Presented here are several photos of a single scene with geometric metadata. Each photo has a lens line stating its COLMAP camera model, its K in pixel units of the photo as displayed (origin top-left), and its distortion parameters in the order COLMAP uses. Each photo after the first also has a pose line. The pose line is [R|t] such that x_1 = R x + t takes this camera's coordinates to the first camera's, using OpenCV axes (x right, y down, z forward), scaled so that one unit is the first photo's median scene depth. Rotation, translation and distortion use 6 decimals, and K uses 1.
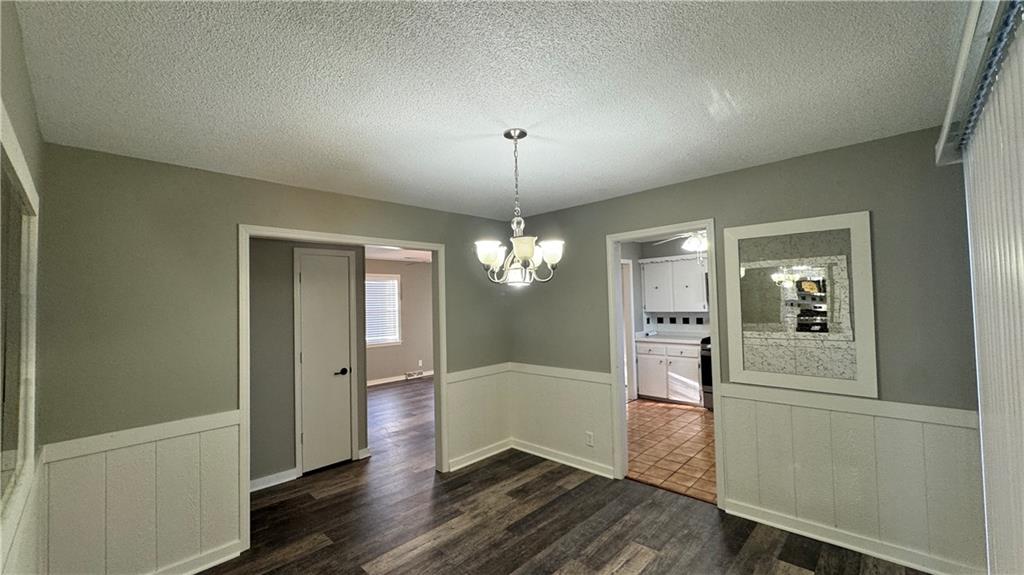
lens RADIAL K [[411.8, 0, 517.8], [0, 411.8, 289.9], [0, 0, 1]] dist [-0.002316, -0.000619]
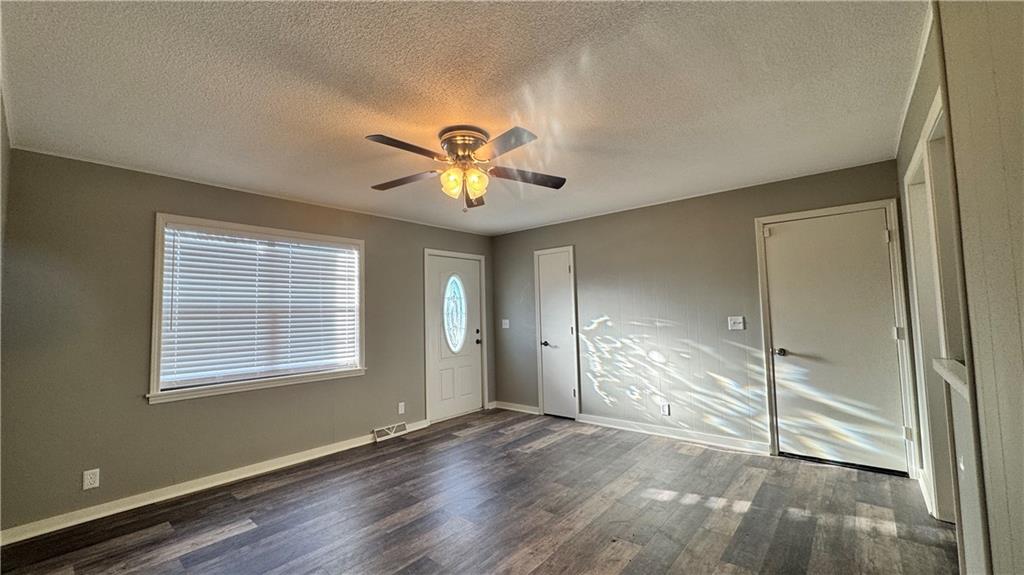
lens RADIAL K [[411.8, 0, 518.0], [0, 411.8, 293.9], [0, 0, 1]] dist [-0.002316, -0.000619]
pose [[0.998211, 0.000547, 0.059784, -0.166781], [0.000785, 0.999752, -0.022246, 0.058605], [-0.059781, 0.022253, 0.997963, 0.645231]]
